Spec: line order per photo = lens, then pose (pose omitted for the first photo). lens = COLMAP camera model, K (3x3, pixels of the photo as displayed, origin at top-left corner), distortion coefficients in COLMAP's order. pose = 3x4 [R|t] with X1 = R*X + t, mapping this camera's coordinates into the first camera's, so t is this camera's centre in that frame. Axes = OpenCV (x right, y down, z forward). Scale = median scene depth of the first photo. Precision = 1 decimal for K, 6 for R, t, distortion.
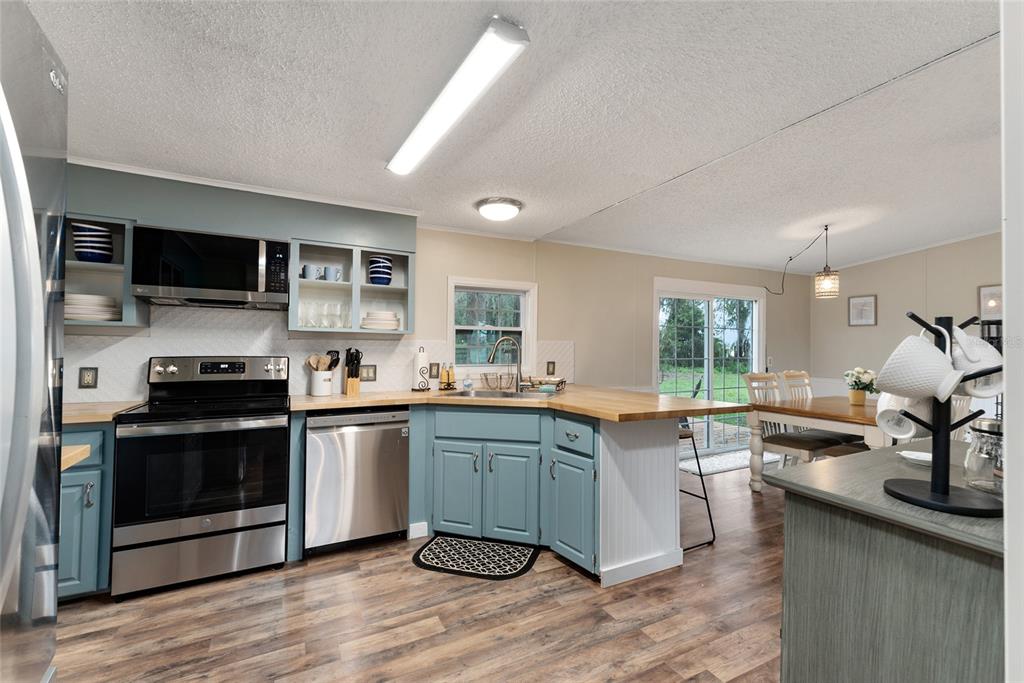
lens RADIAL K [[454.2, 0, 515.1], [0, 454.2, 339.0], [0, 0, 1]] dist [0.002947, 0.000104]
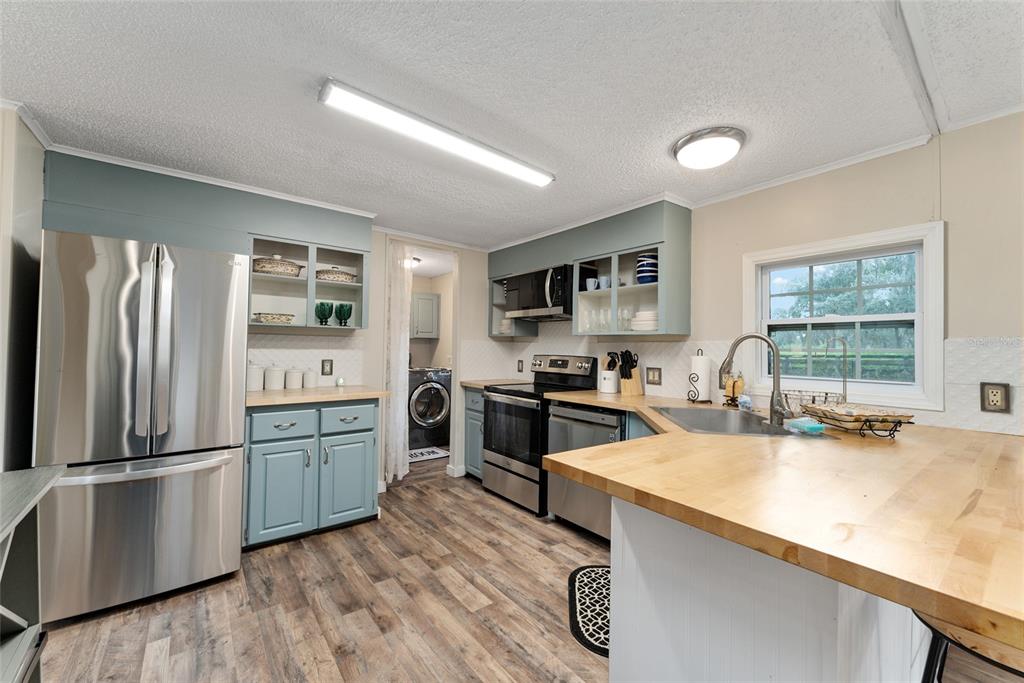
lens RADIAL K [[416.1, 0, 519.5], [0, 416.1, 339.9], [0, 0, 1]] dist [-0.001898, -0.000388]
pose [[0.160671, -0.021319, -0.986778, 0.716644], [0.009429, 0.999754, -0.020064, 0.018833], [0.986963, -0.006081, 0.160832, 0.813494]]
